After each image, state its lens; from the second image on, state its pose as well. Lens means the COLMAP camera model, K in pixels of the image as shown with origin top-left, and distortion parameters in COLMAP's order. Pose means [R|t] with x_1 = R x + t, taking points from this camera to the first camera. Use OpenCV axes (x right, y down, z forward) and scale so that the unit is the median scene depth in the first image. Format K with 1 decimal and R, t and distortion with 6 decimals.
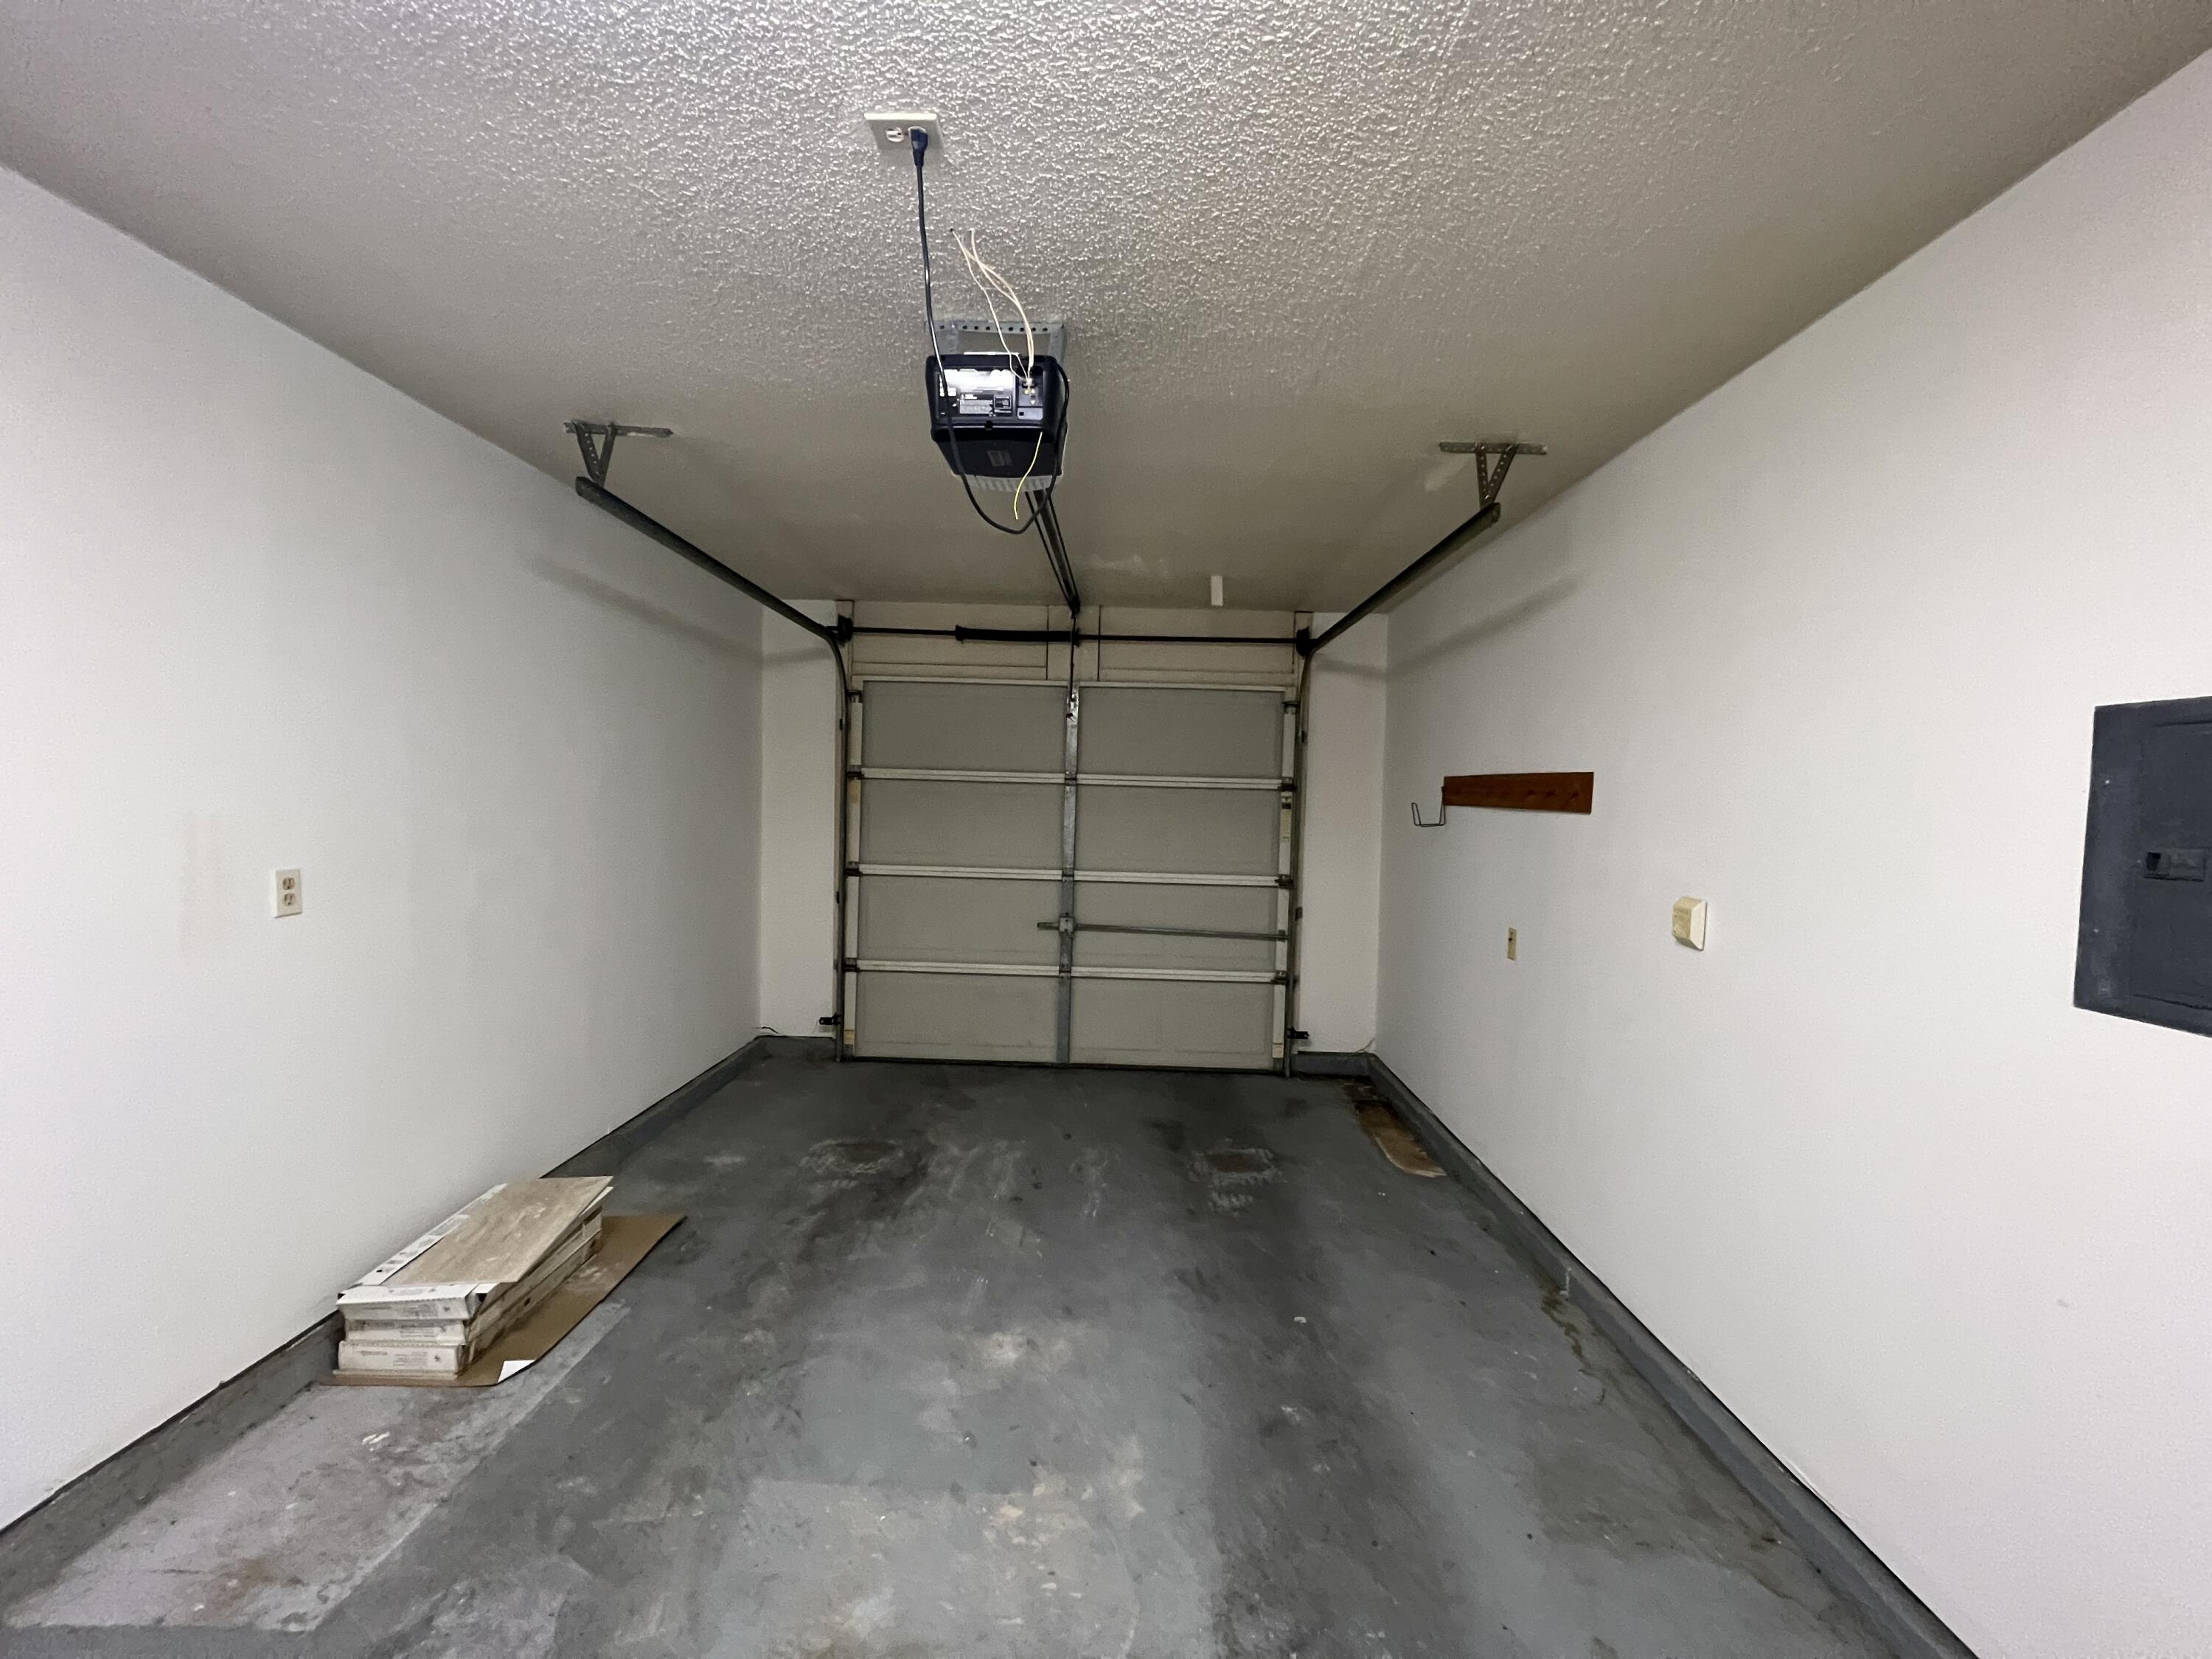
lens RADIAL K [[886.4, 0, 1101.5], [0, 886.4, 832.8], [0, 0, 1]] dist [-0.000571, 0.000346]
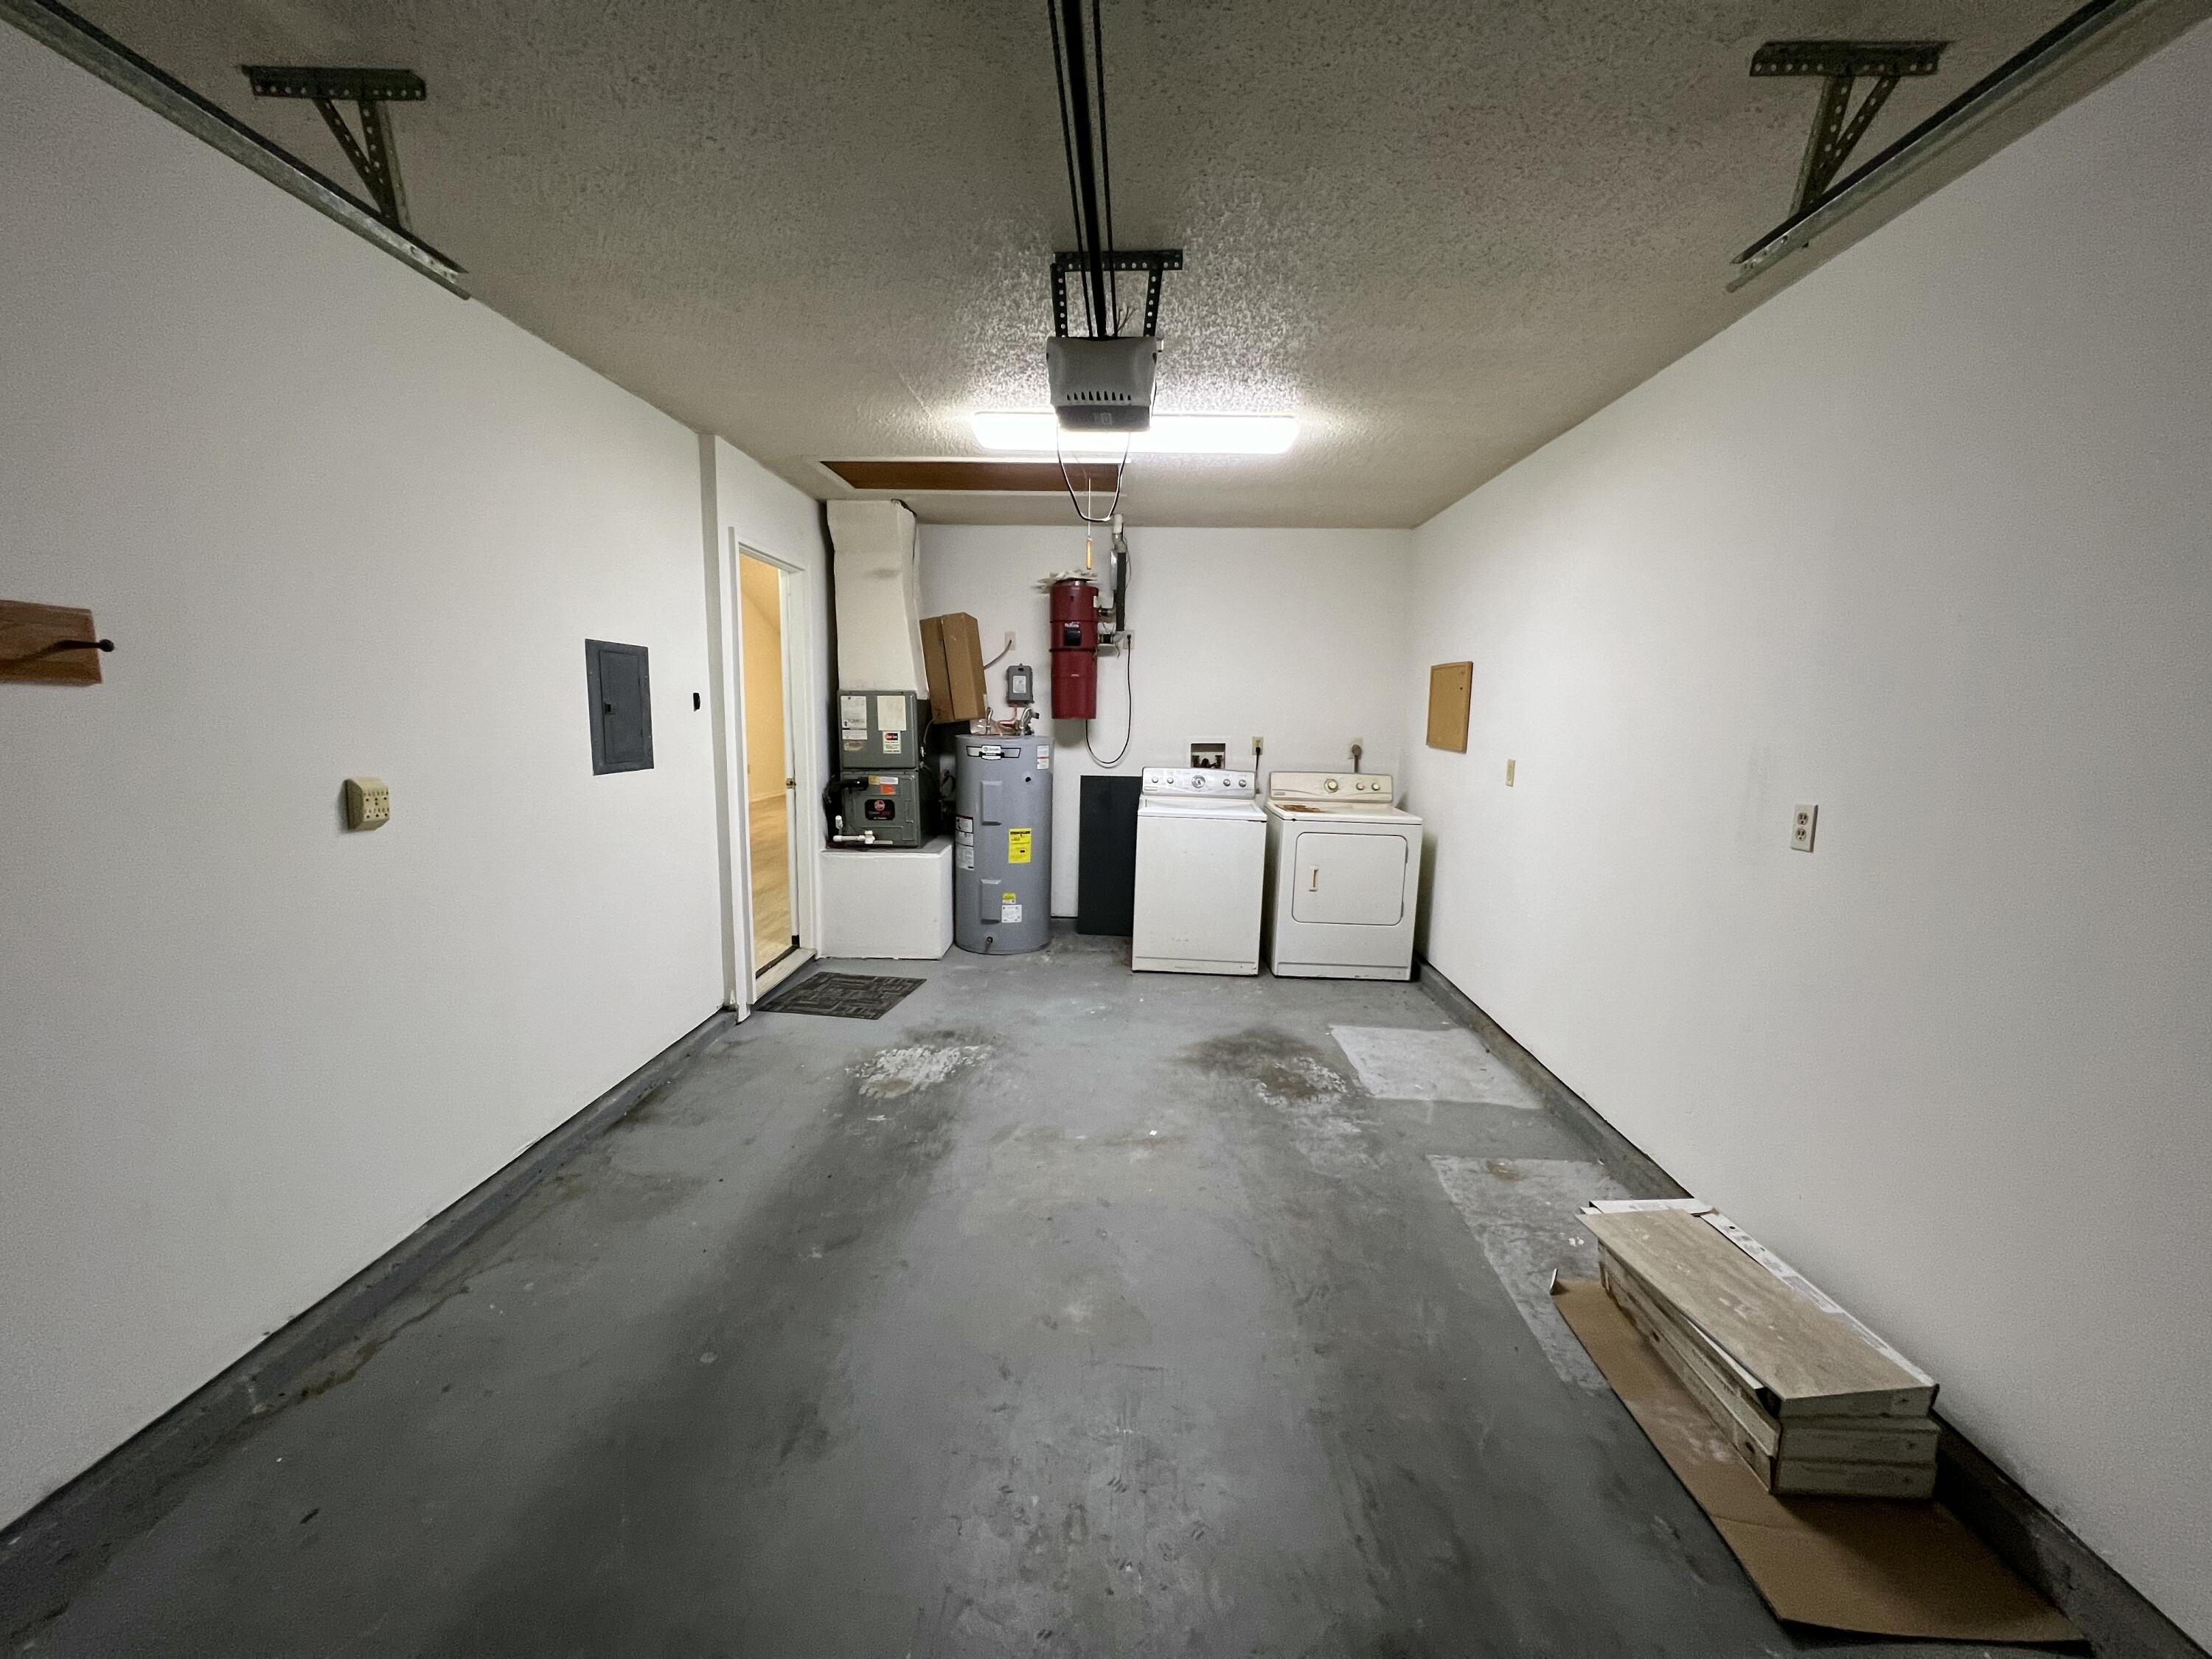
lens RADIAL K [[886.4, 0, 1103.9], [0, 886.4, 822.9], [0, 0, 1]] dist [-0.000571, 0.000346]
pose [[-0.998878, -0.045338, 0.013708, -0.134668], [-0.042335, 0.984387, 0.170849, -0.075967], [-0.021240, 0.170077, -0.985202, 1.992384]]
